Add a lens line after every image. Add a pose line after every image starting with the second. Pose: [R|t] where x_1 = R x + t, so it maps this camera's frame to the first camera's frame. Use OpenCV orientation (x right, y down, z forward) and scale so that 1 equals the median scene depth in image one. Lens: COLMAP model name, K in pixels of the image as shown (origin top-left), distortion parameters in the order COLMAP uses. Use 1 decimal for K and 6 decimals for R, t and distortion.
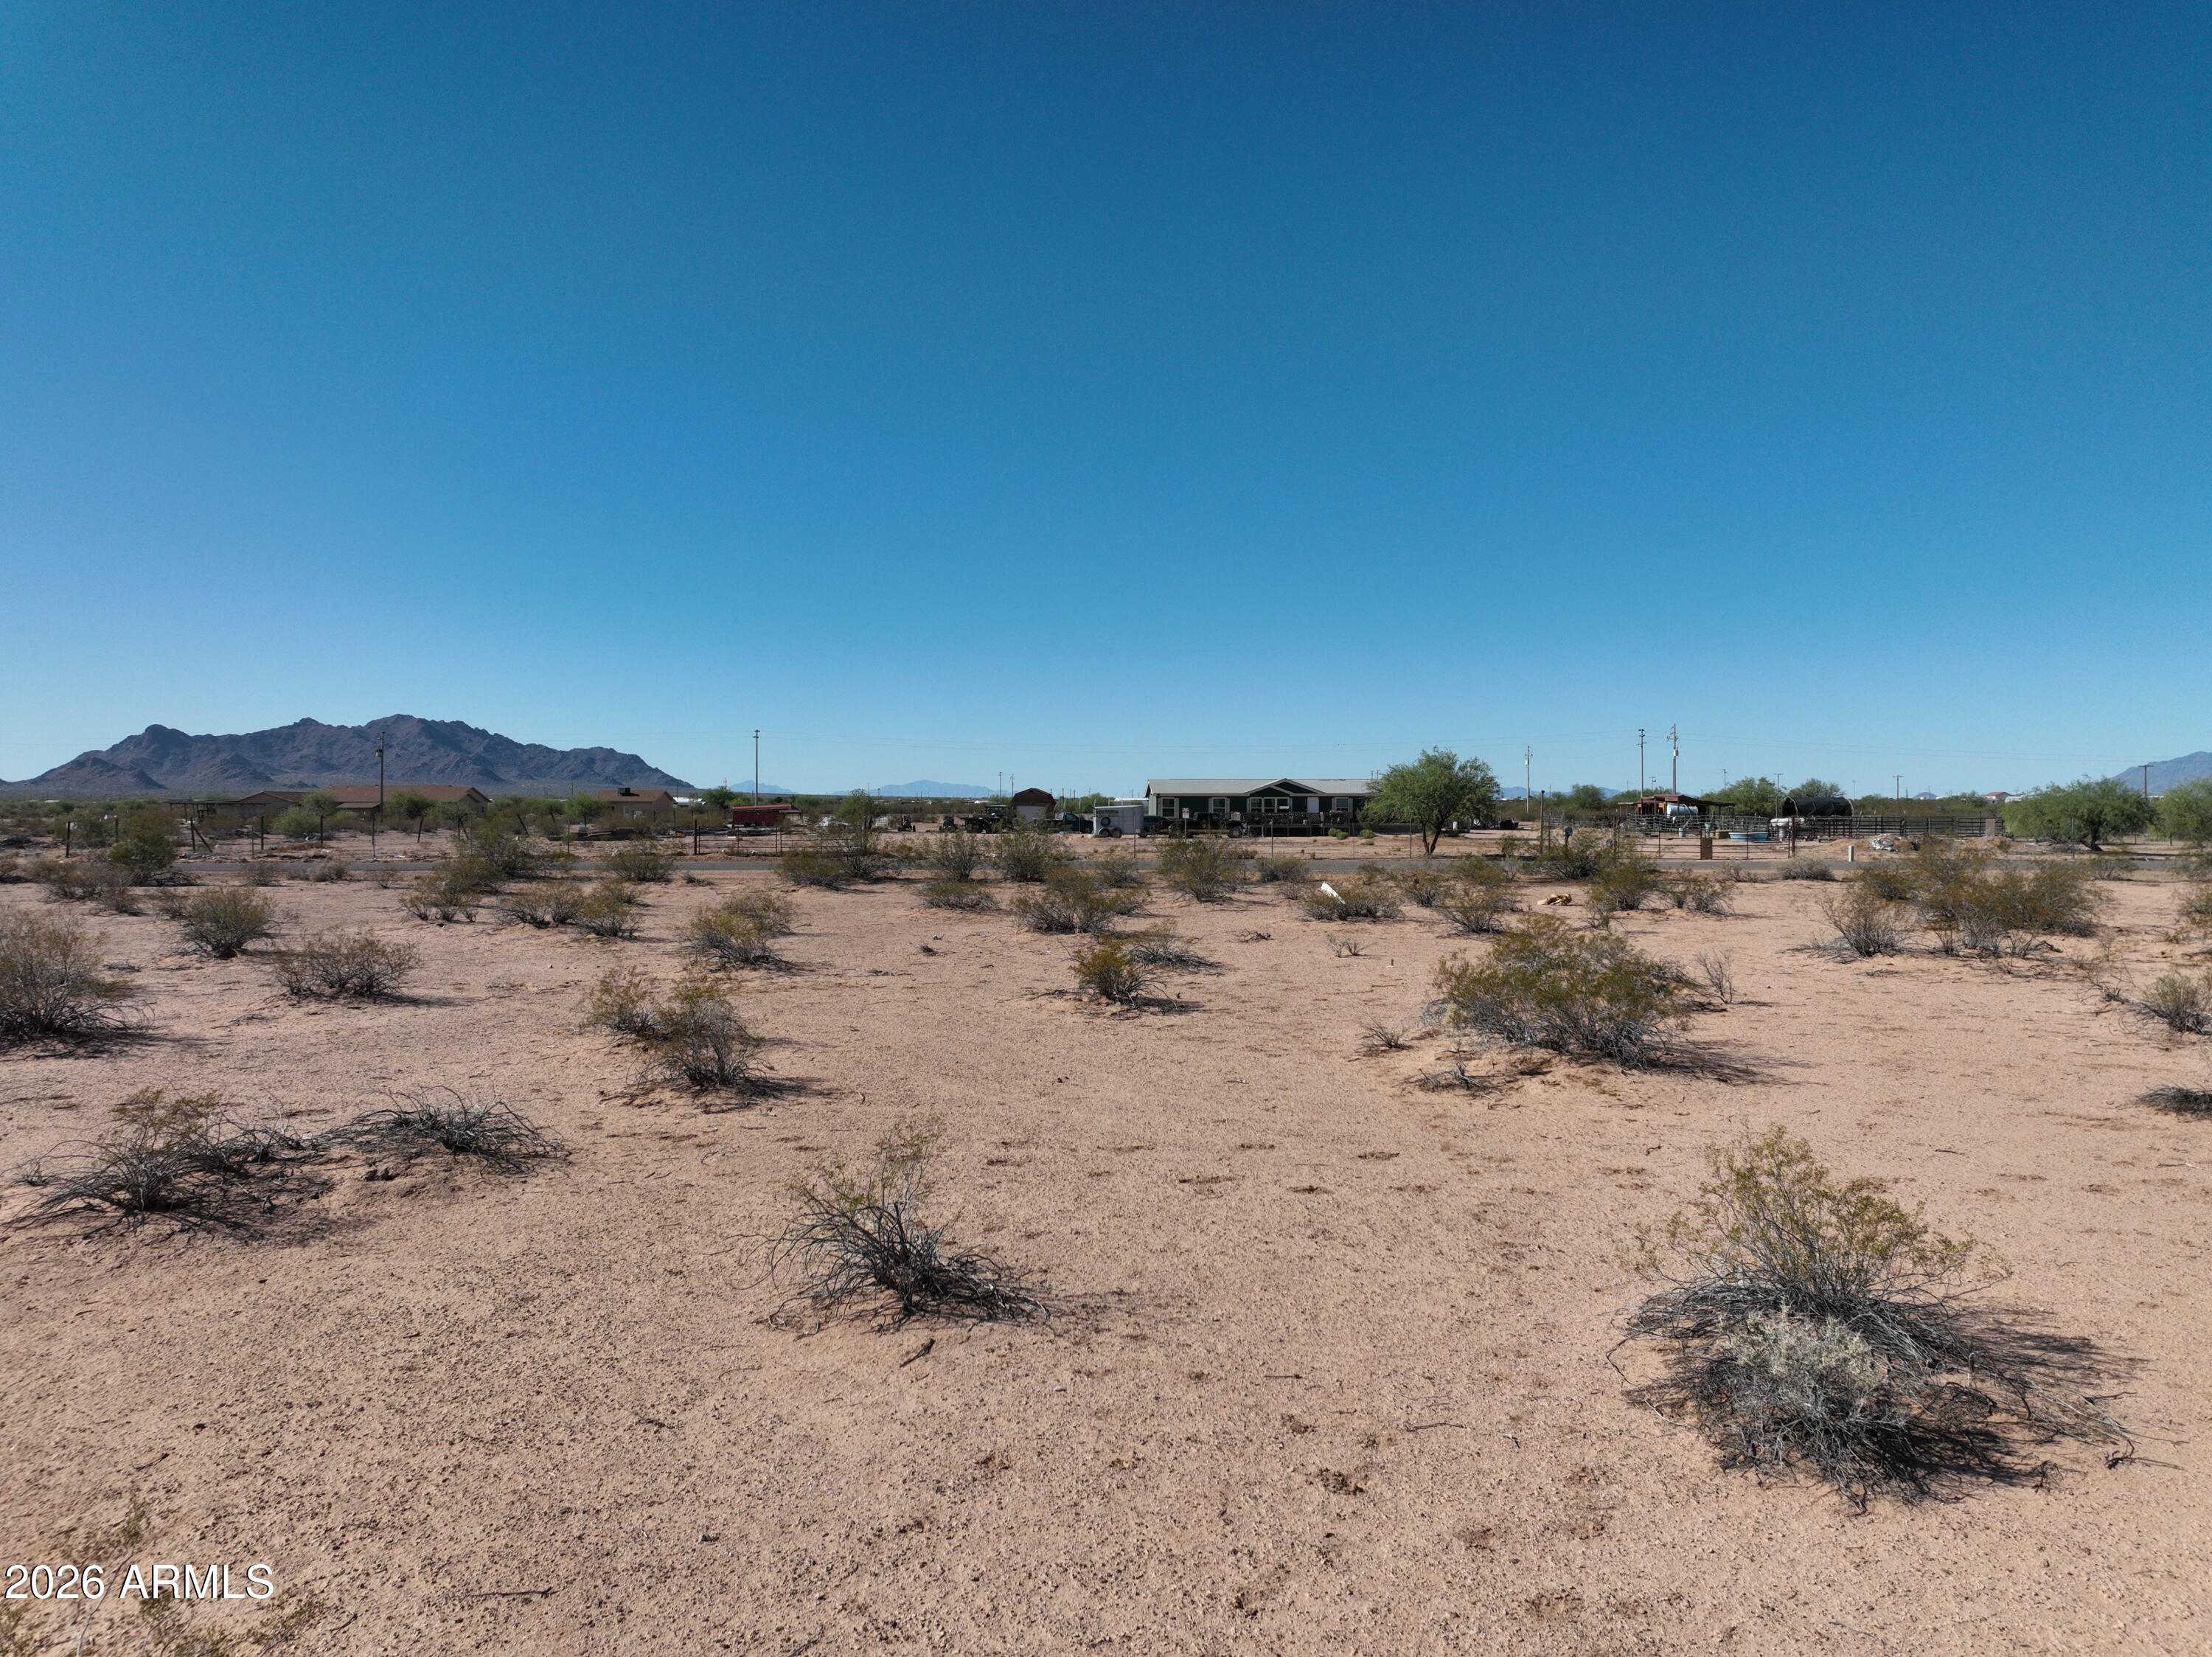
lens RADIAL K [[1551.7, 0, 1113.5], [0, 1551.7, 809.6], [0, 0, 1]] dist [0.005322, -0.006988]
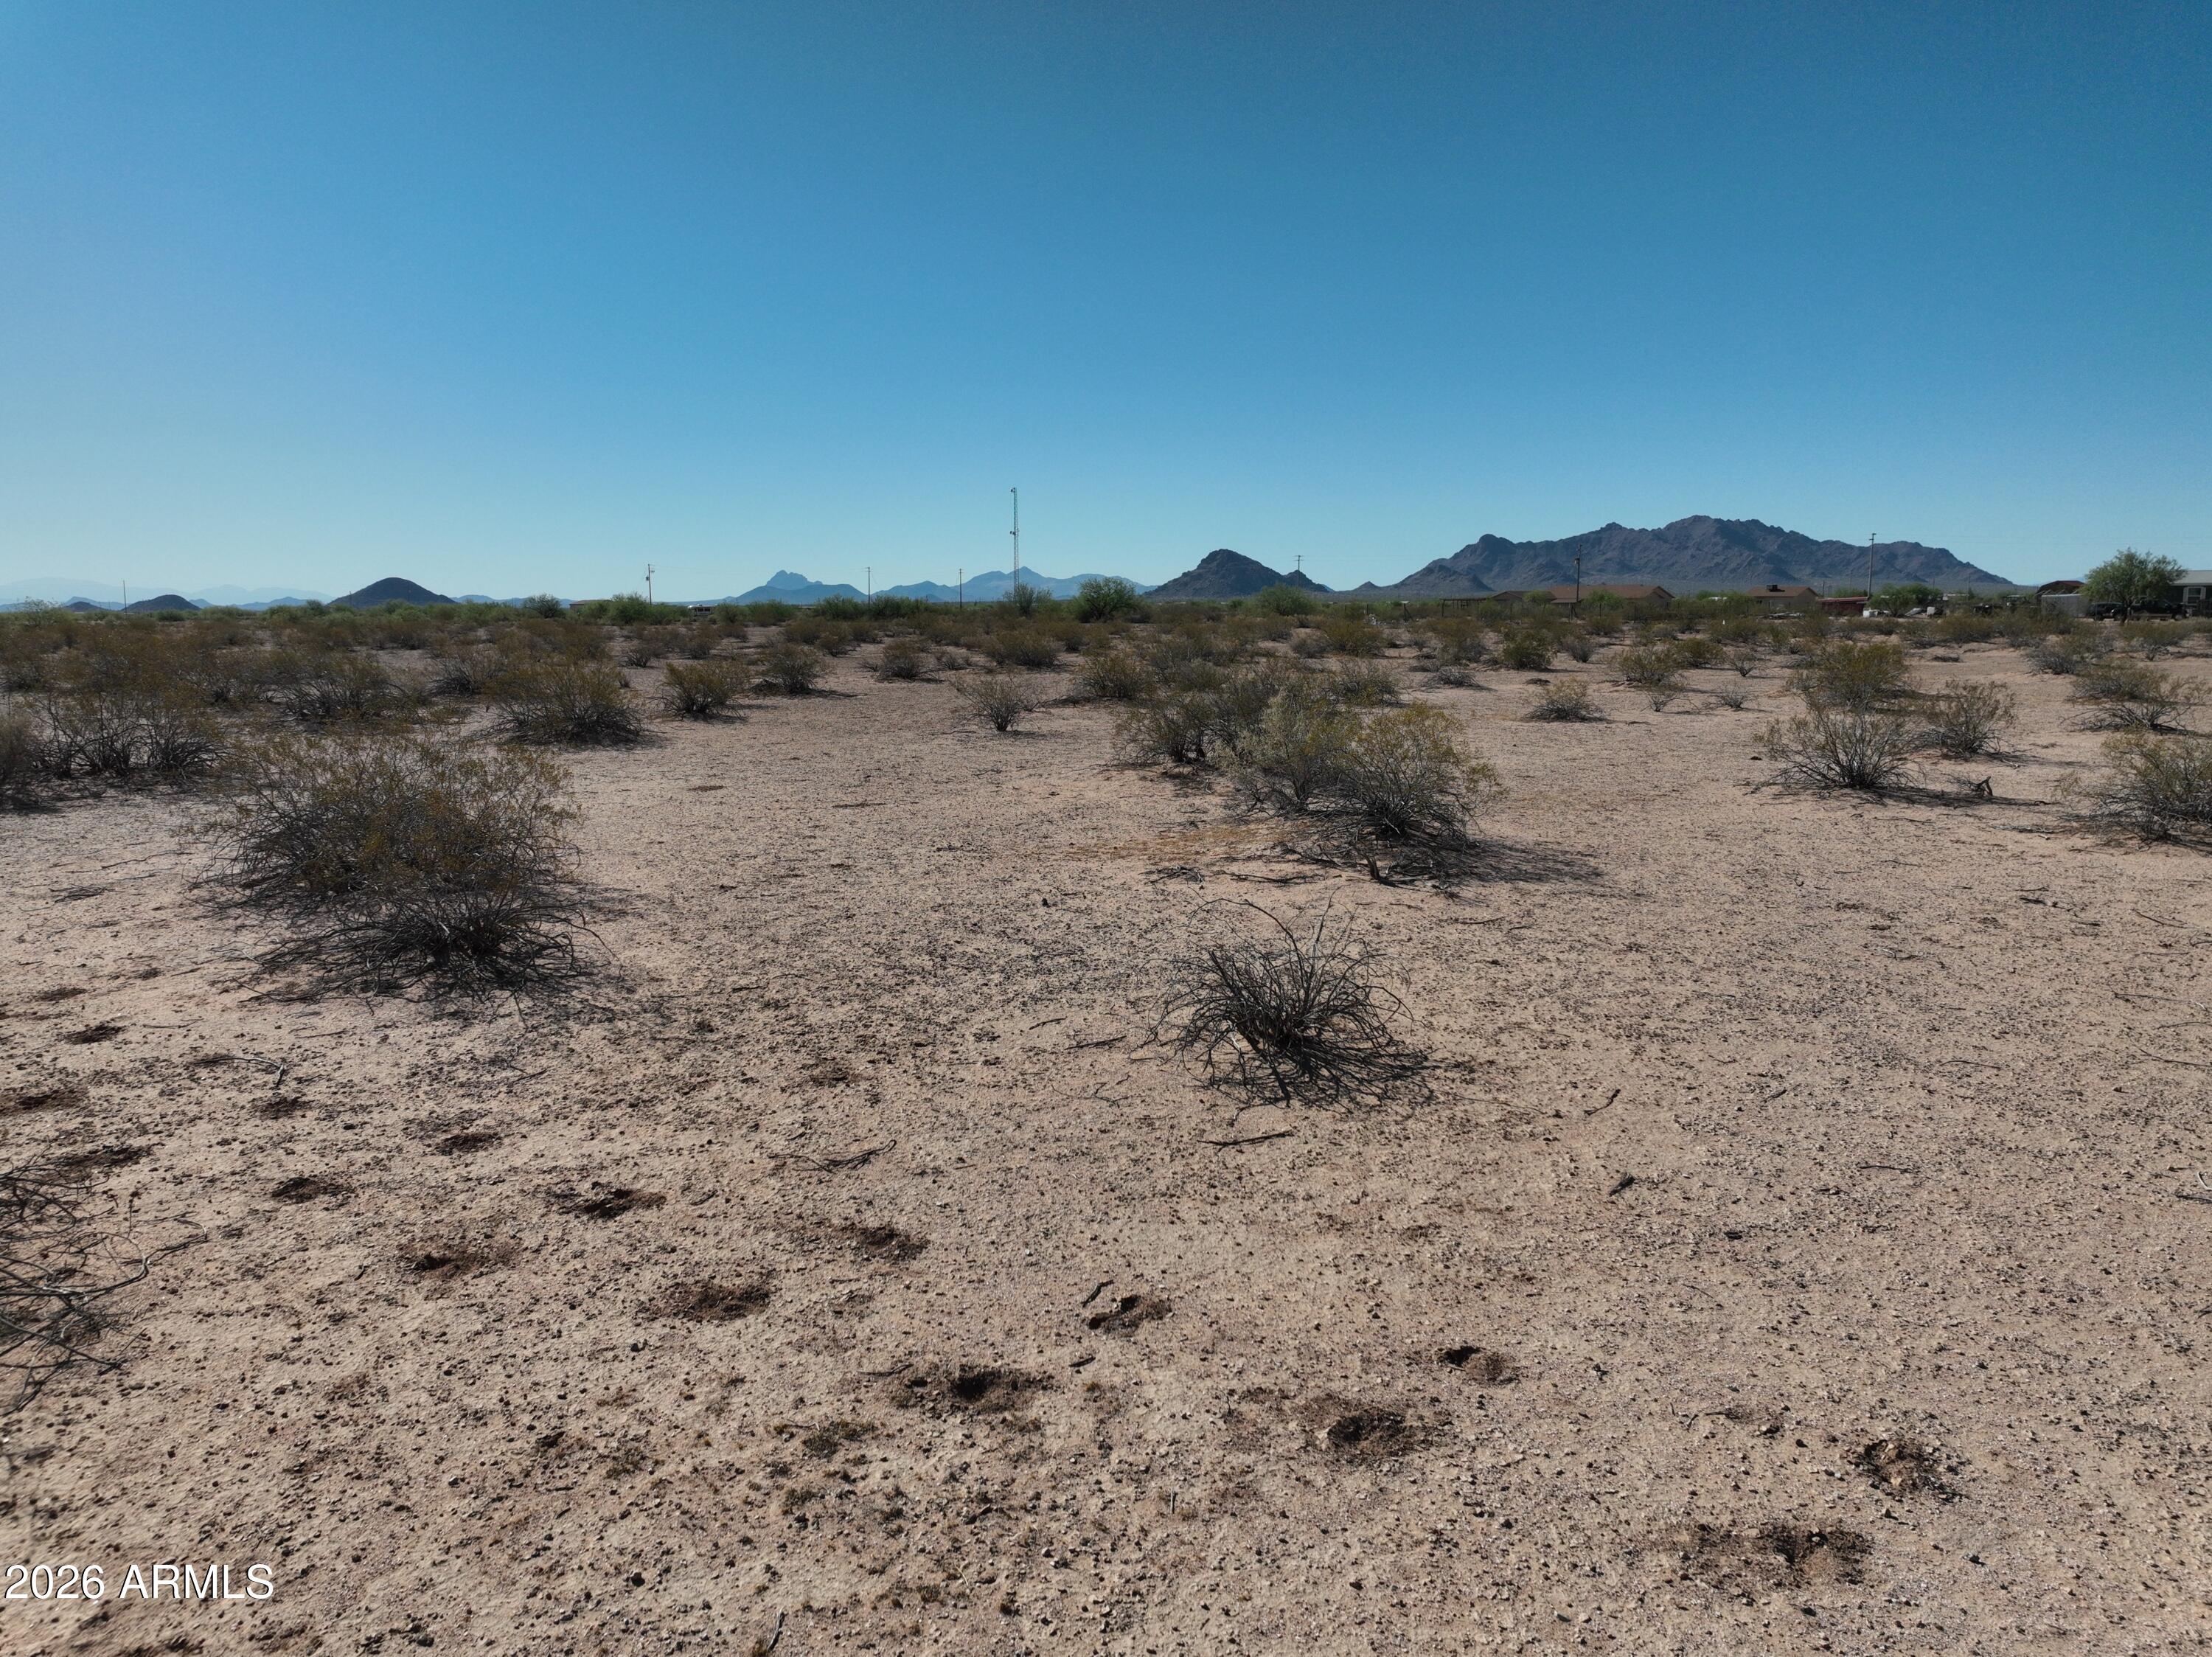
lens RADIAL K [[1551.7, 0, 1113.8], [0, 1551.7, 833.6], [0, 0, 1]] dist [0.005322, -0.006988]
pose [[0.706257, 0.099503, -0.700928, 0.291415], [0.001100, 0.989918, 0.141637, 0.038052], [0.707955, -0.100803, 0.699027, -0.358282]]
